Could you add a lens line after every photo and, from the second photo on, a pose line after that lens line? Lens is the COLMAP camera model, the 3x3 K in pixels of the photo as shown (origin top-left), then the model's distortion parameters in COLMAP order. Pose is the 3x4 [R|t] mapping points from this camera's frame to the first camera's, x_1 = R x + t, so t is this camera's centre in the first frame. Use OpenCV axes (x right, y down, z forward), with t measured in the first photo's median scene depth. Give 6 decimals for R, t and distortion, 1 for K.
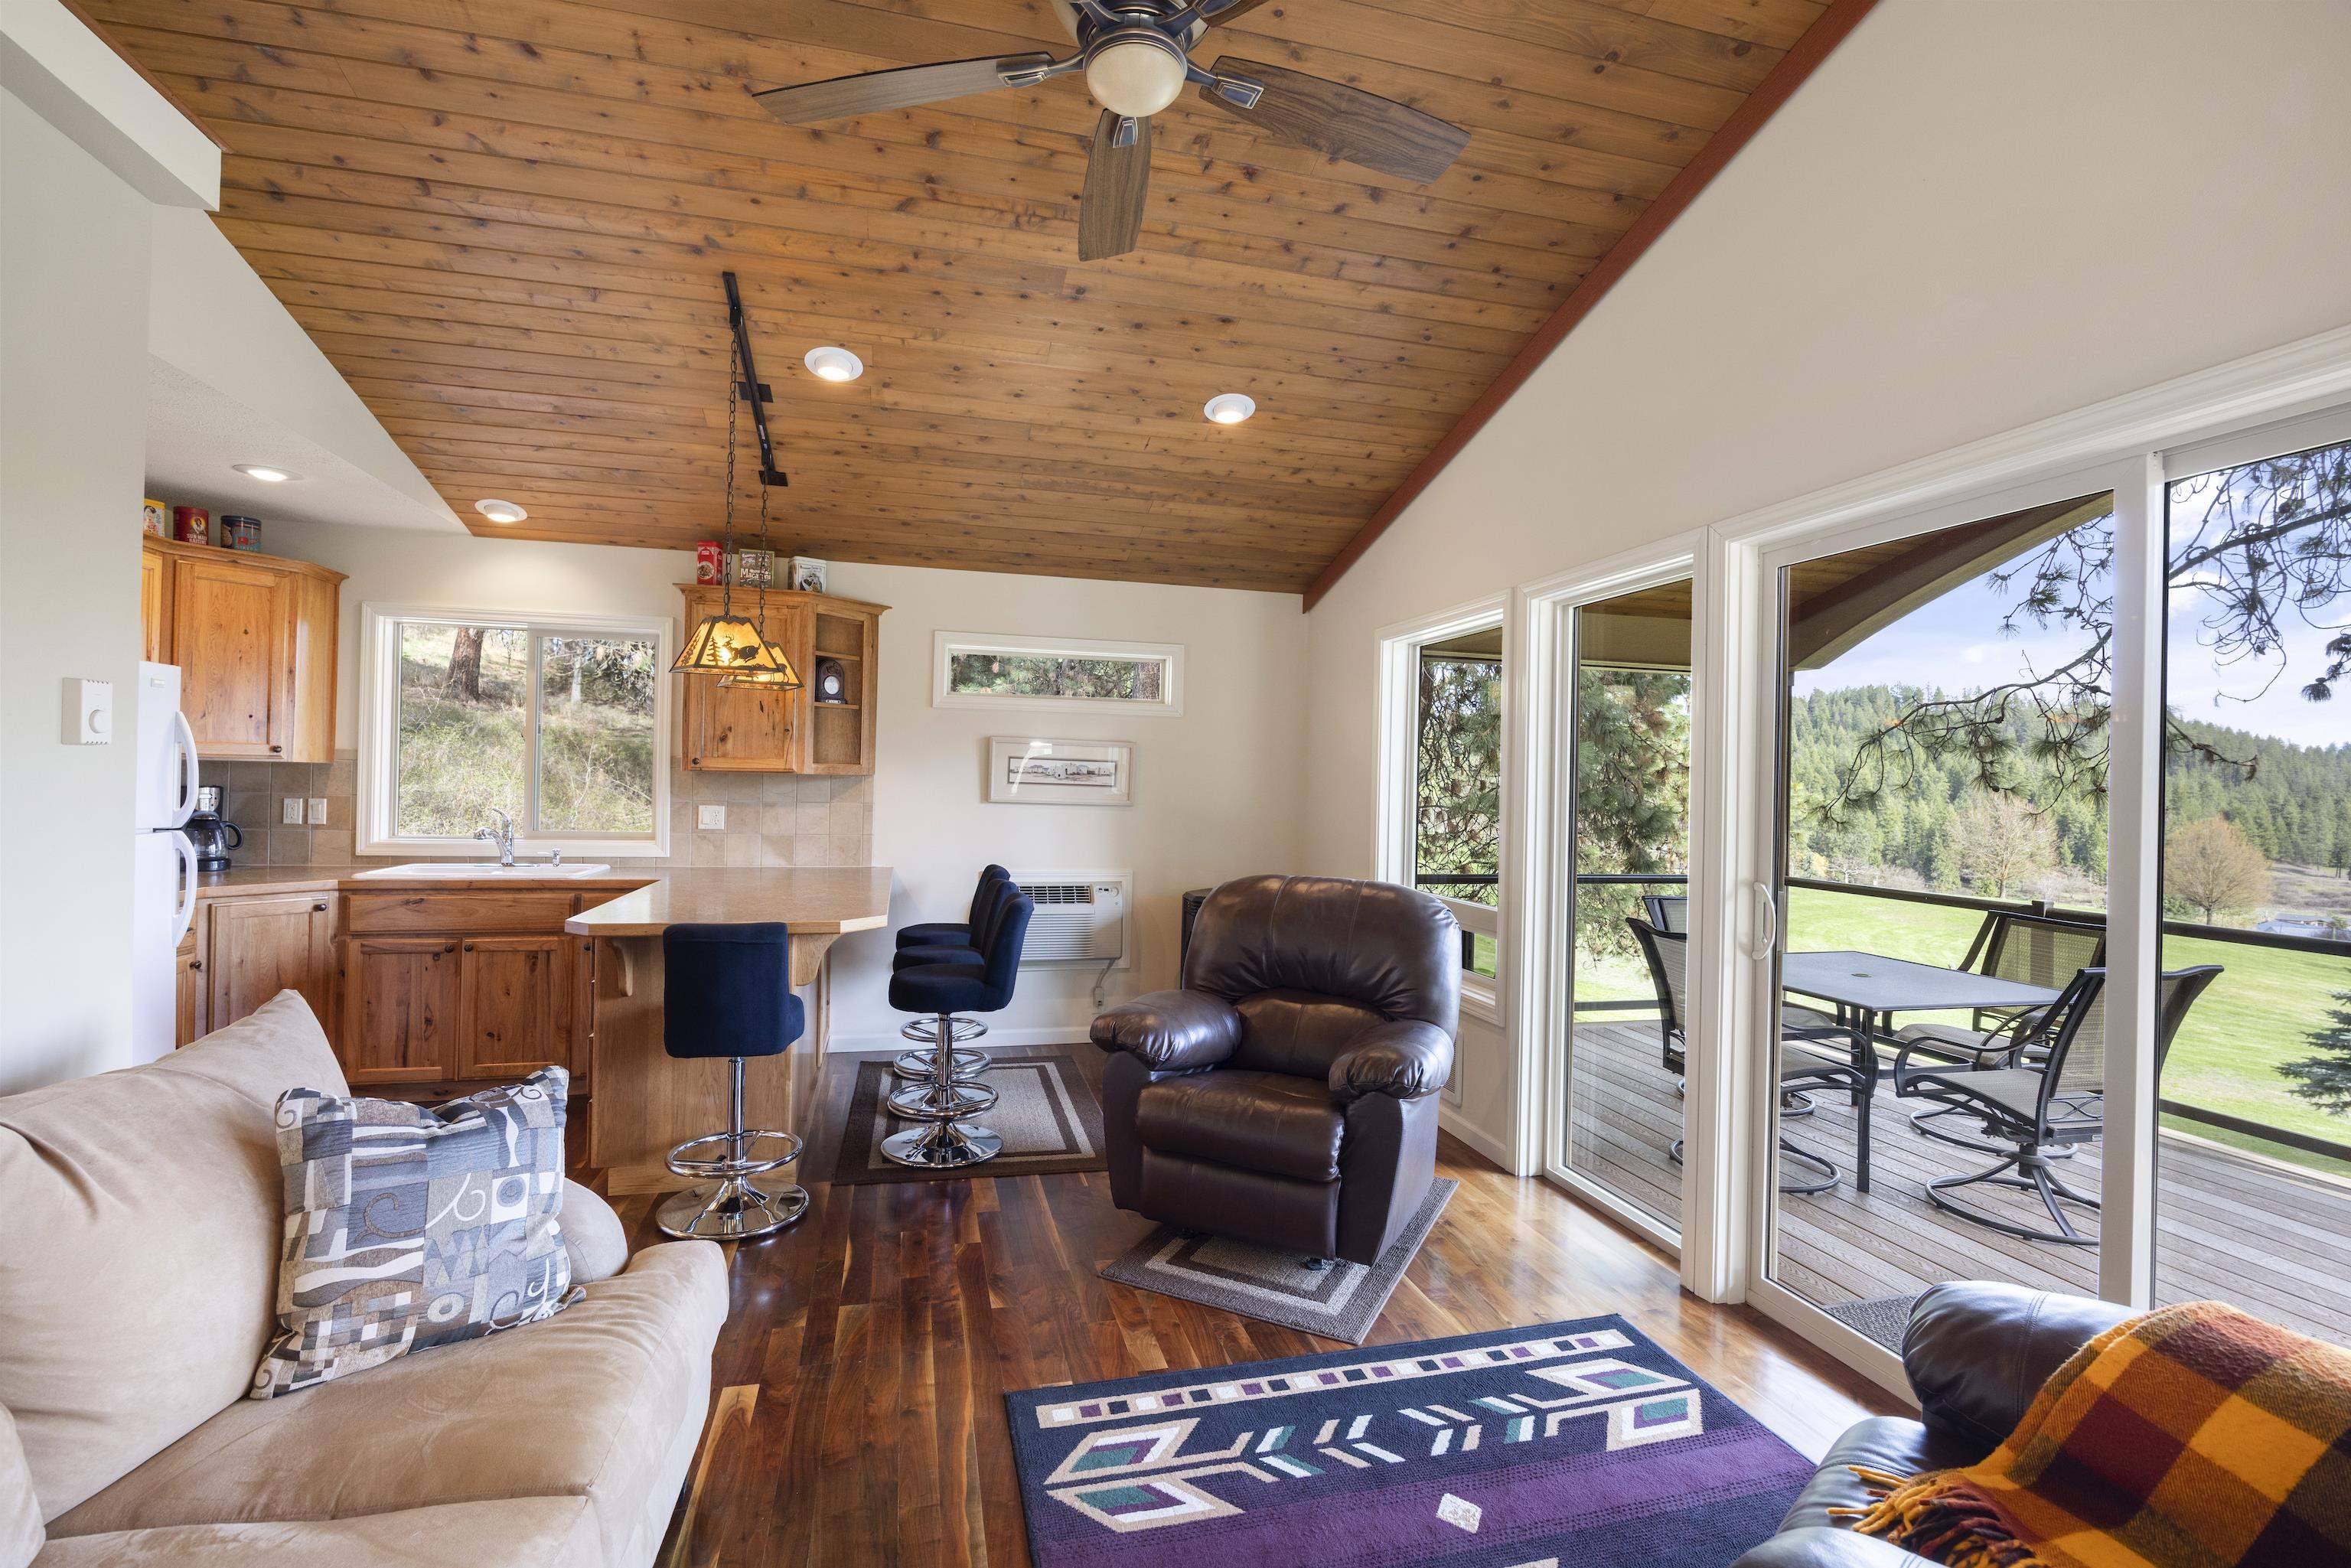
lens RADIAL K [[1060.0, 0, 1183.4], [0, 1060.0, 780.9], [0, 0, 1]] dist [-0.017389, -0.000011]
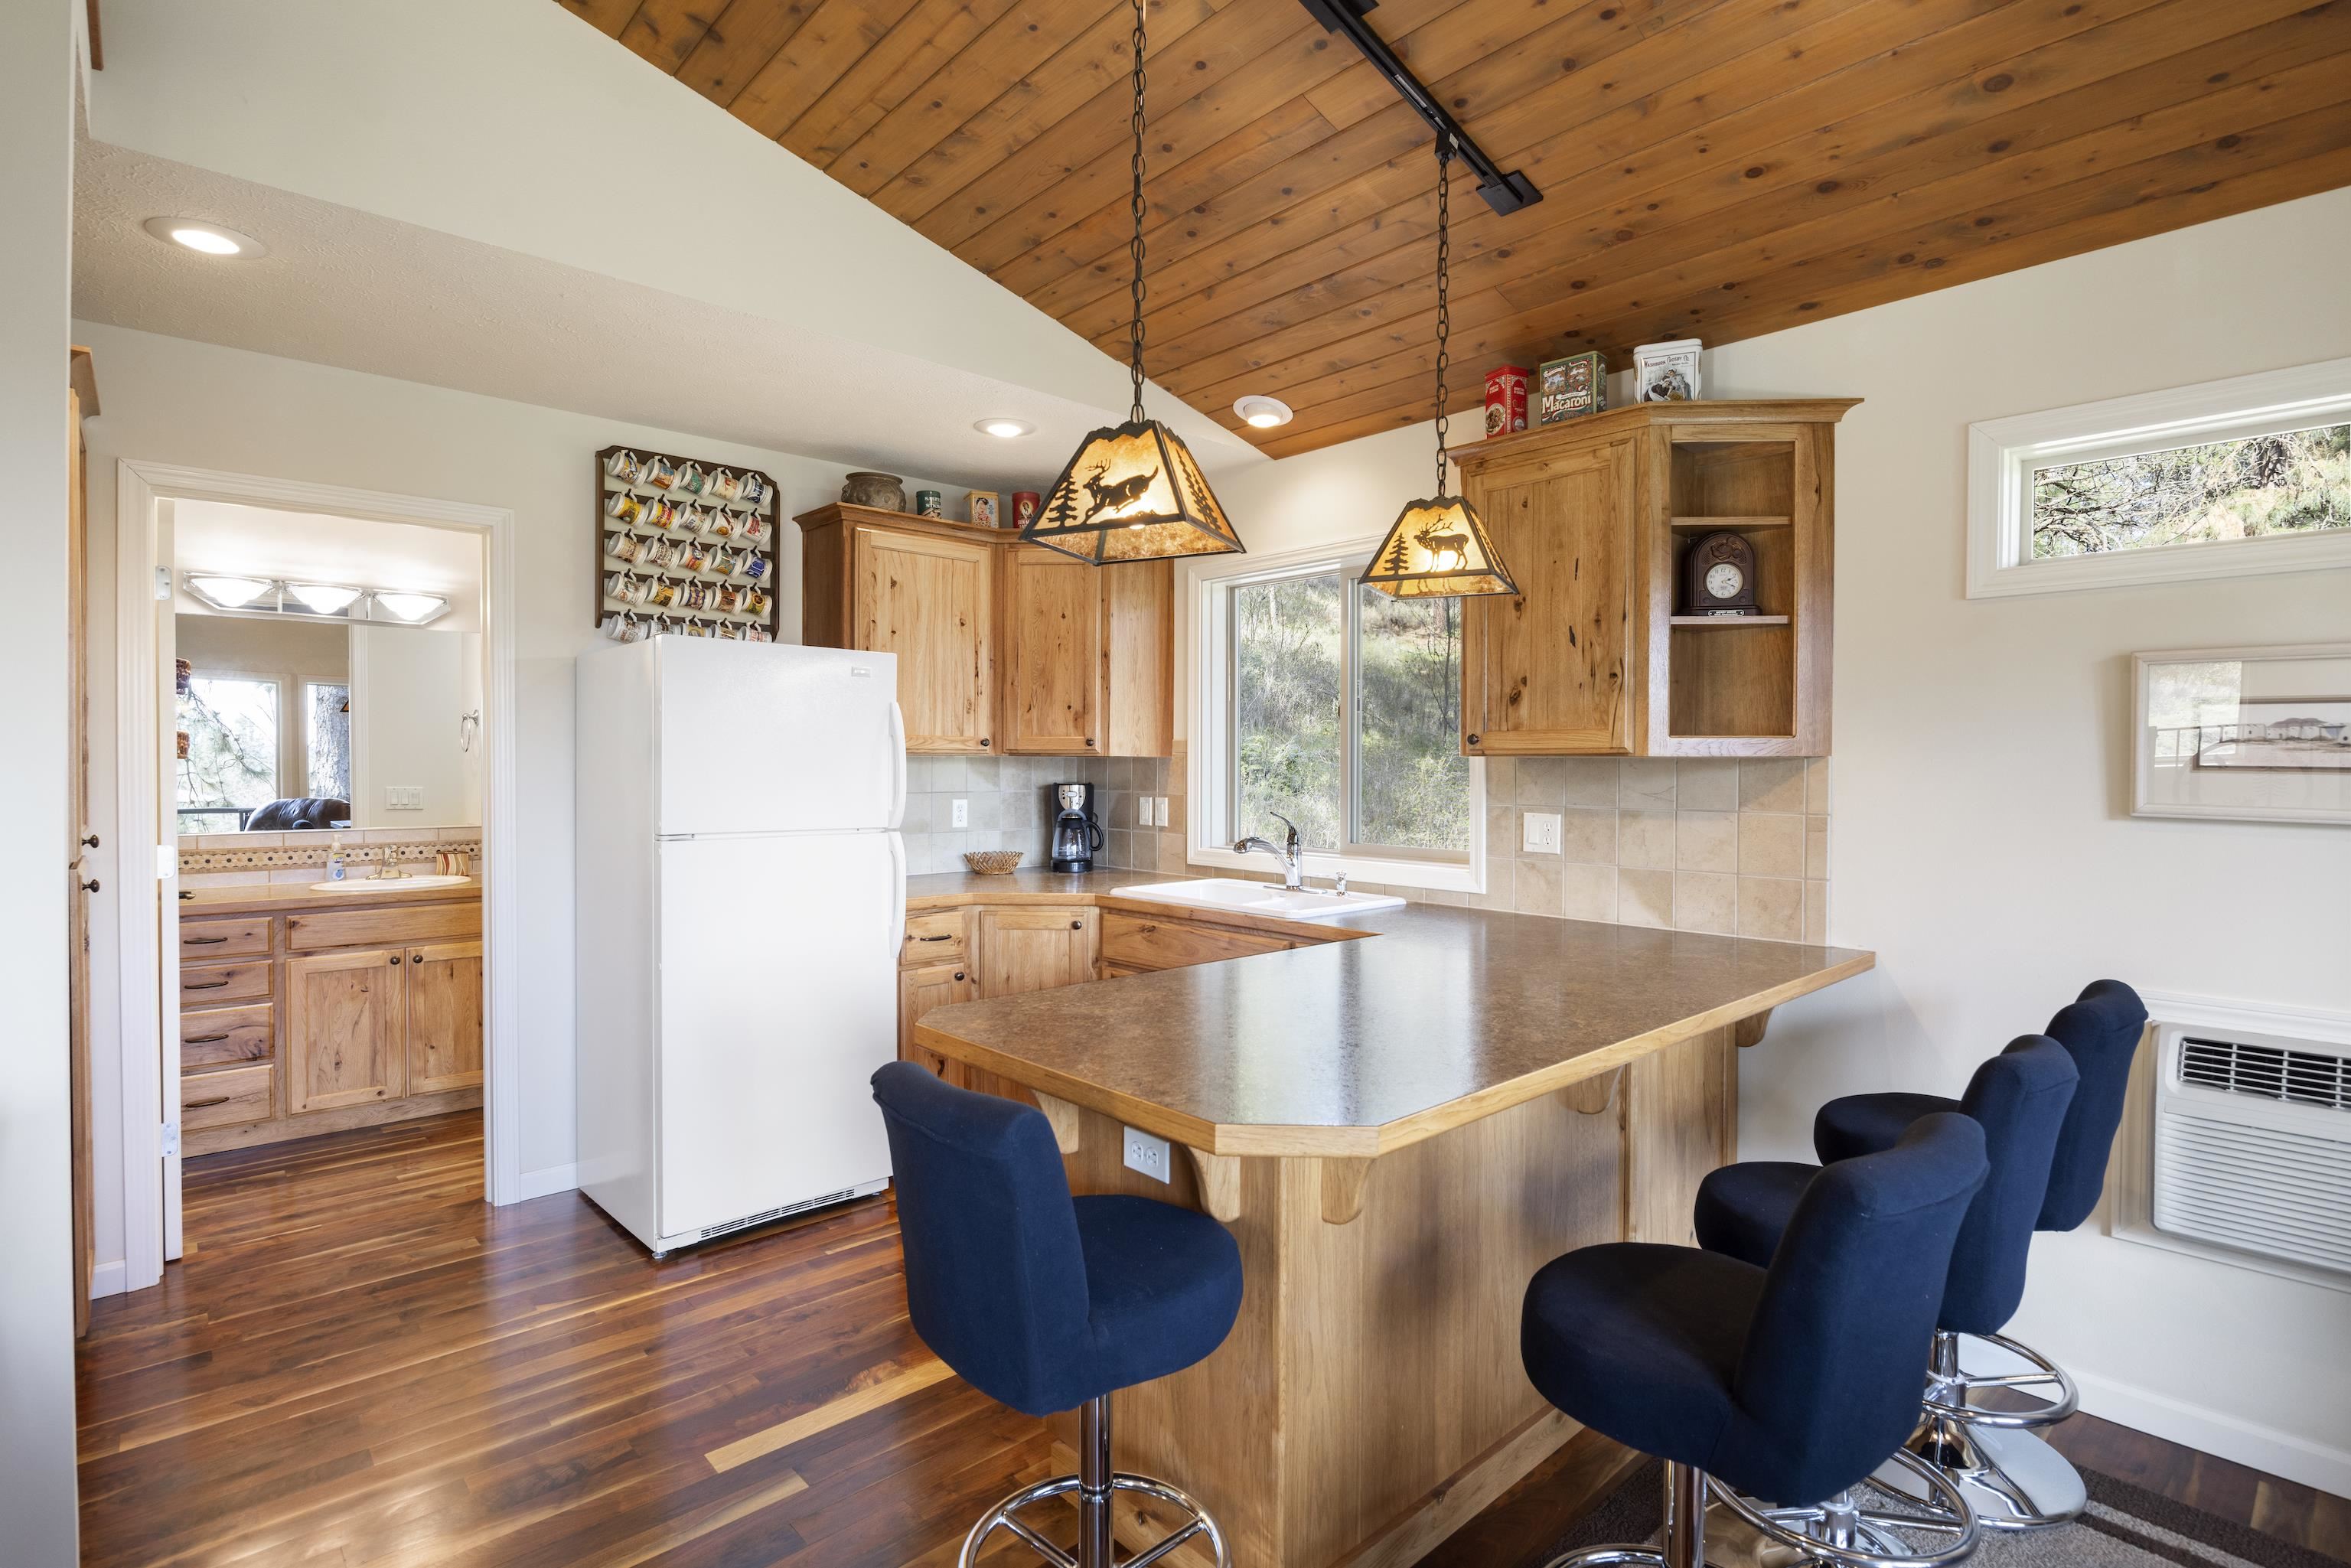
lens RADIAL K [[1140.0, 0, 1178.9], [0, 1140.0, 779.2], [0, 0, 1]] dist [-0.000988, 0.000165]
pose [[0.473038, -0.007788, -0.881007, 0.028025], [0.006939, 0.999963, -0.005114, 0.006072], [0.881015, -0.003694, 0.473075, 0.532961]]
